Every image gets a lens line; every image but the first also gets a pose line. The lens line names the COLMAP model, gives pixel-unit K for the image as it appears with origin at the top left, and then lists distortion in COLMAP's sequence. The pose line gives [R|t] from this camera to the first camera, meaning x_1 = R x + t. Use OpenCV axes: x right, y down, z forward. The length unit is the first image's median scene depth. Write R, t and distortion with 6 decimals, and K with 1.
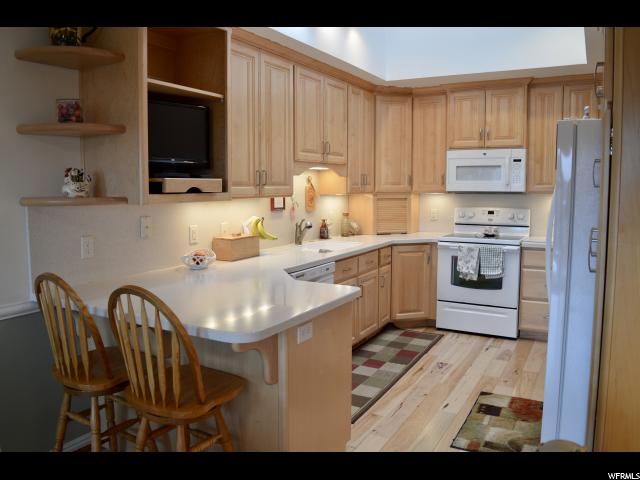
lens RADIAL K [[508.9, 0, 317.1], [0, 508.9, 240.5], [0, 0, 1]] dist [-0.049380, -0.008009]
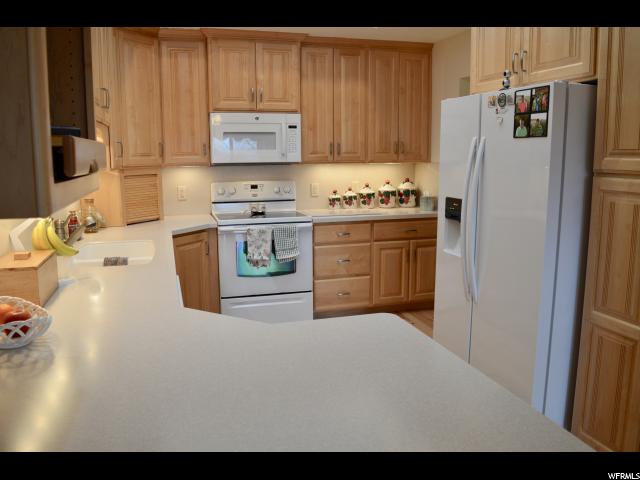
lens RADIAL K [[508.9, 0, 319.8], [0, 508.9, 235.1], [0, 0, 1]] dist [-0.049380, -0.008009]
pose [[0.705077, -0.115701, 0.699628, -0.214547], [0.085318, 0.993274, 0.078281, -0.033913], [-0.703979, 0.004497, 0.710206, 0.320224]]
